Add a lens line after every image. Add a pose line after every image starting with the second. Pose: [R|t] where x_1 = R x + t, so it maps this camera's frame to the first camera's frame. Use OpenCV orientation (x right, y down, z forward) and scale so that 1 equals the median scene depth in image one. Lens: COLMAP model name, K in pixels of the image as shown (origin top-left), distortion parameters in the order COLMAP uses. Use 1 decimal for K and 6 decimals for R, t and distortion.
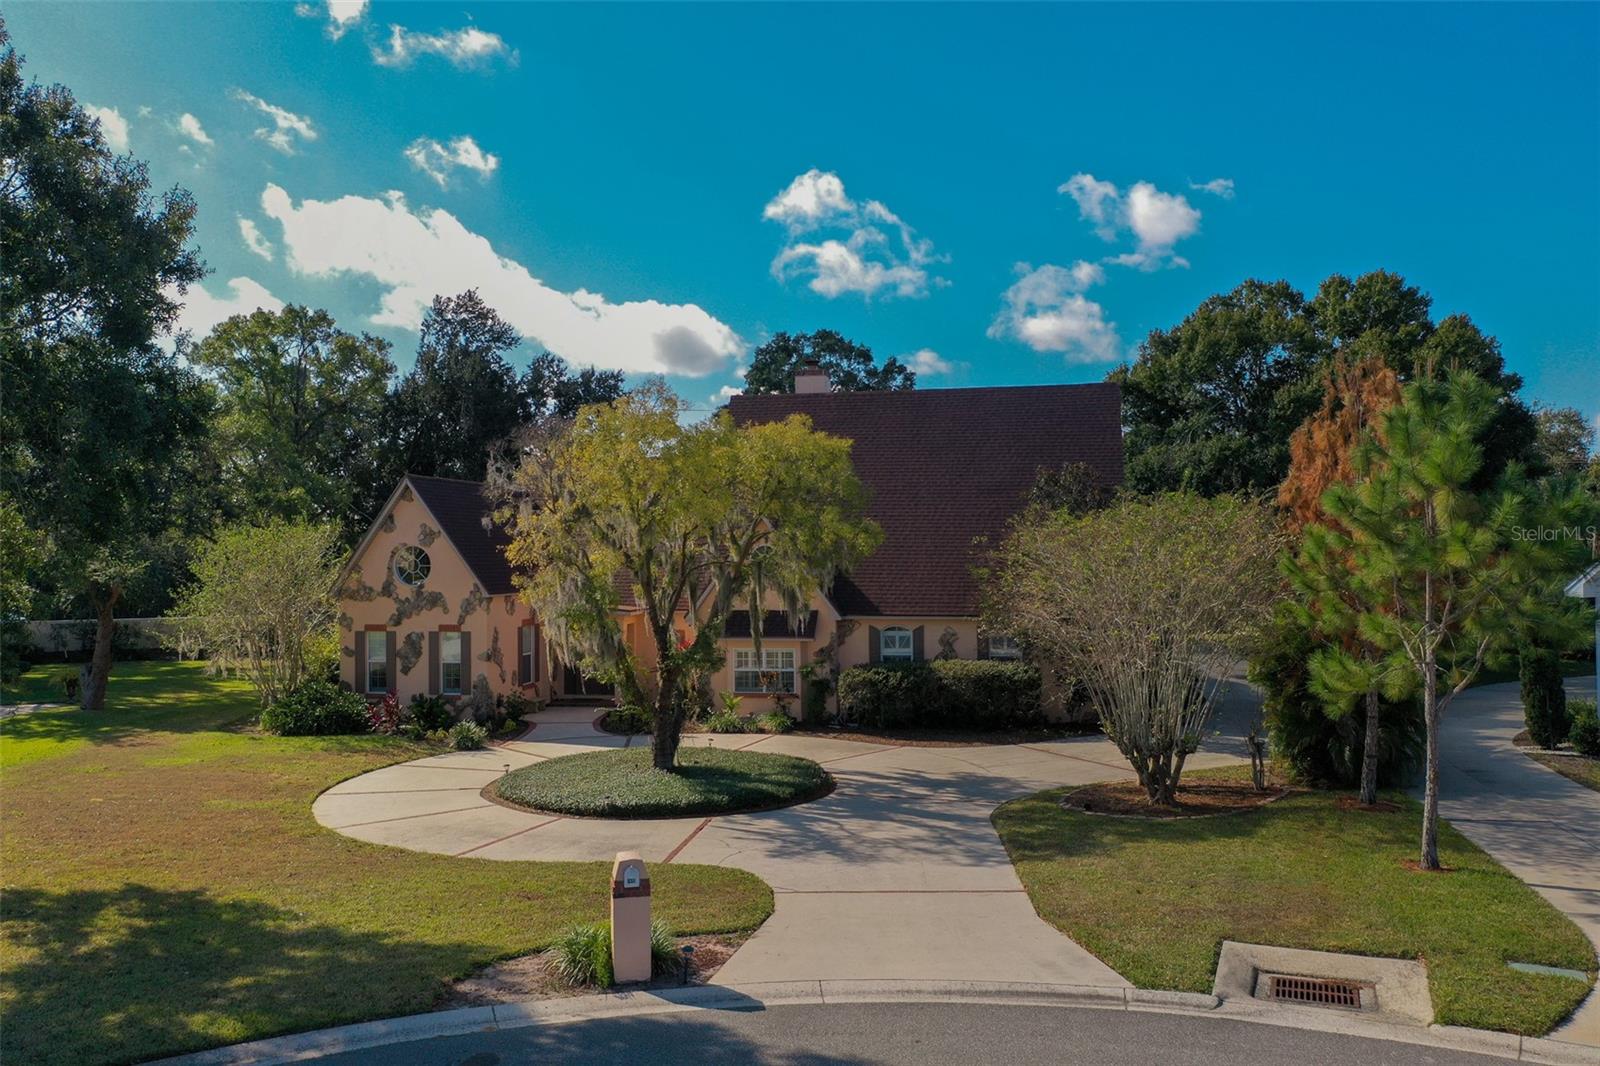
lens RADIAL K [[1269.2, 0, 800.0], [0, 1269.2, 533.0], [0, 0, 1]] dist [0.009220, 0.000483]
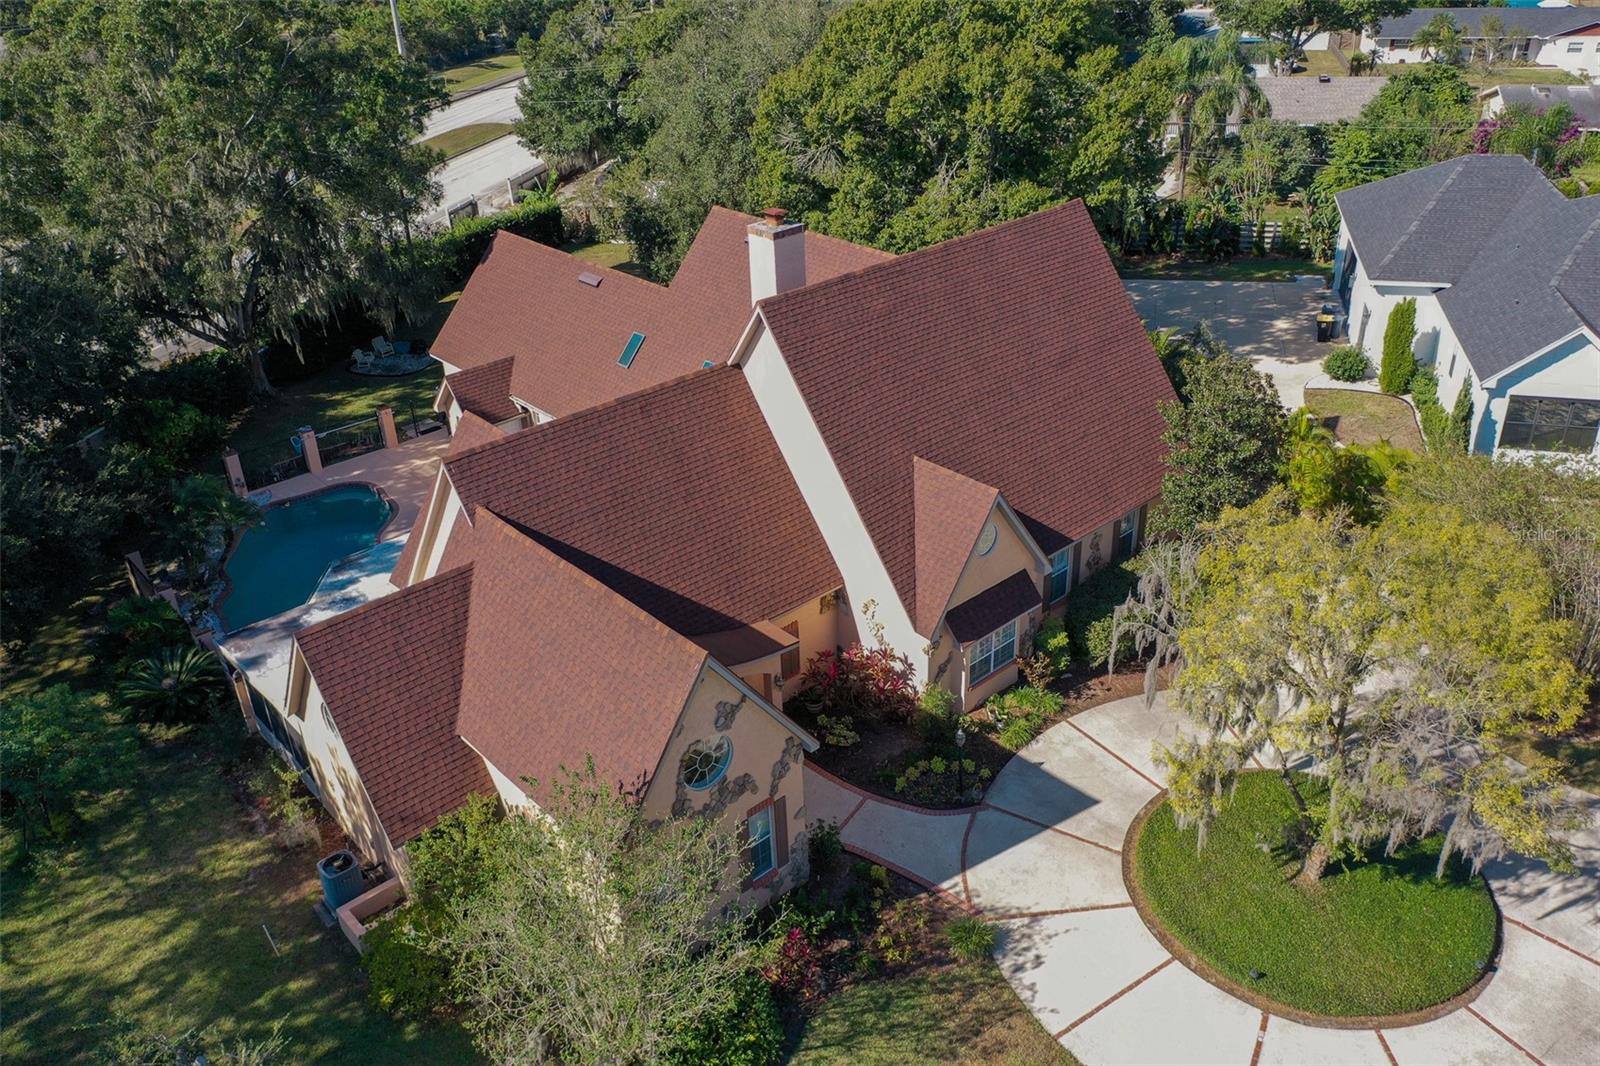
lens RADIAL K [[1260.5, 0, 800.0], [0, 1260.5, 533.0], [0, 0, 1]] dist [-0.002041, 0.006065]
pose [[0.595771, -0.401210, 0.695764, -0.683361], [0.026023, 0.875478, 0.482557, -0.390523], [-0.802733, -0.269388, 0.532025, 0.652313]]
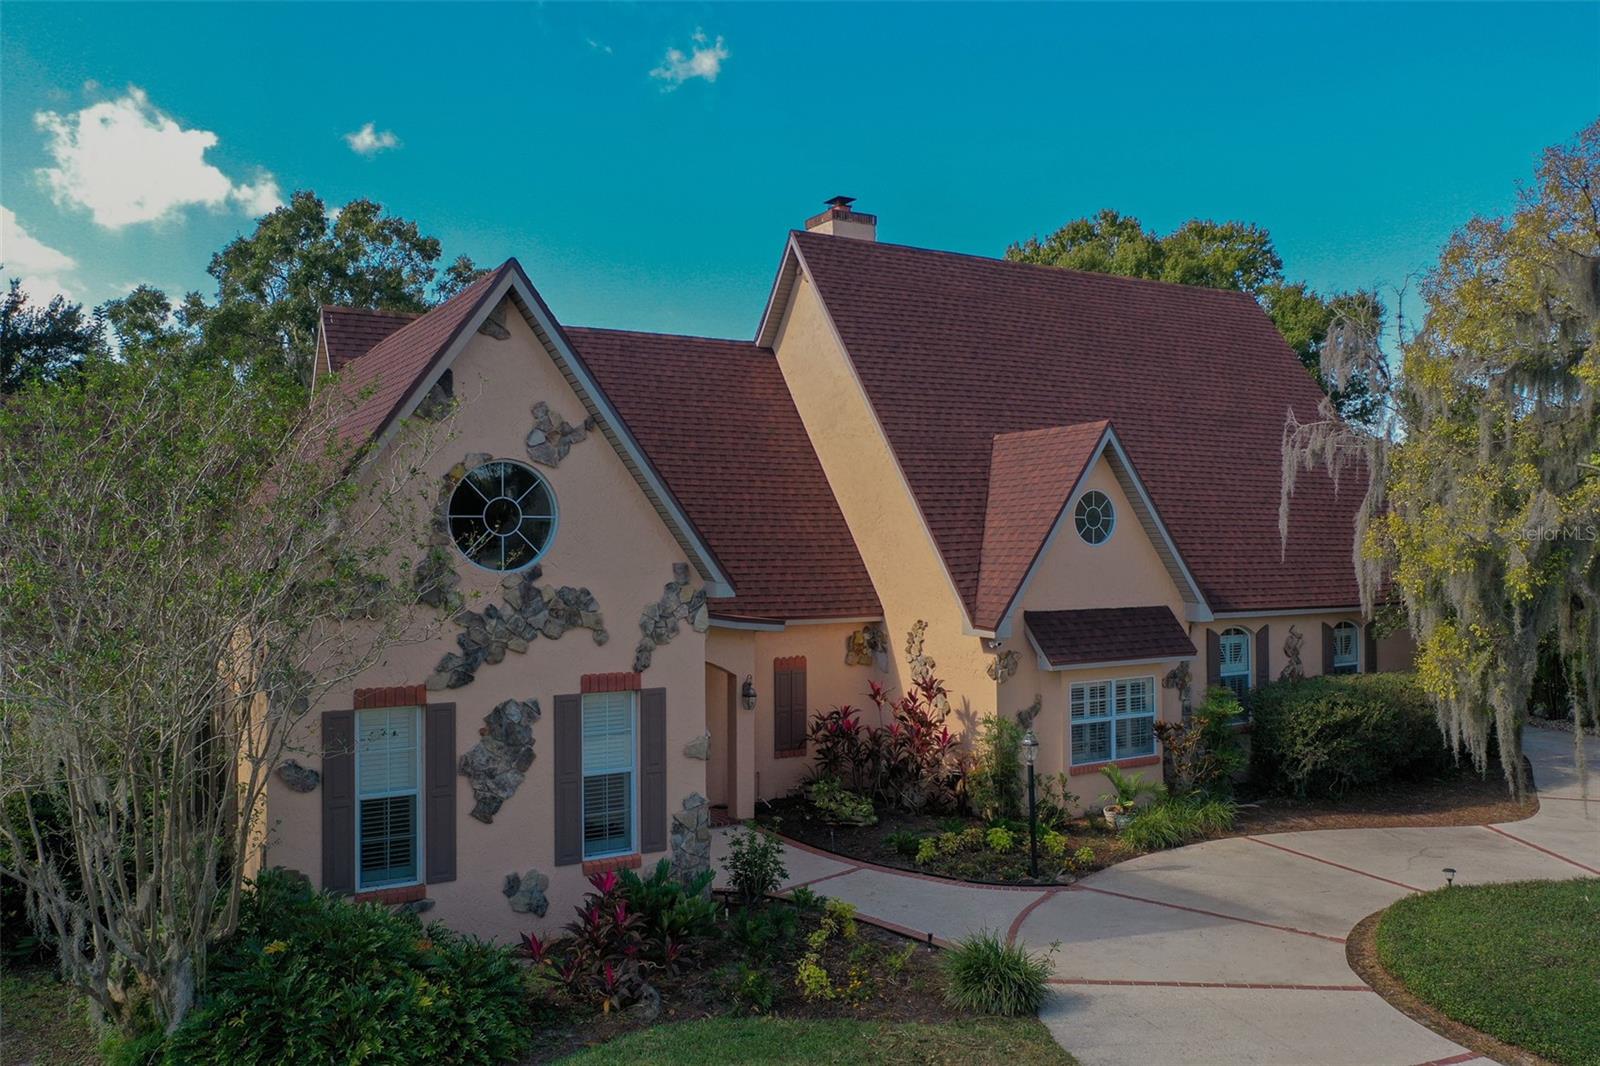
lens RADIAL K [[1260.5, 0, 800.0], [0, 1260.5, 533.0], [0, 0, 1]] dist [-0.002041, 0.006065]
pose [[0.740276, 0.007689, 0.672259, -0.485779], [-0.004346, 0.999968, -0.006652, 0.032449], [-0.672289, 0.002003, 0.740286, 0.682187]]
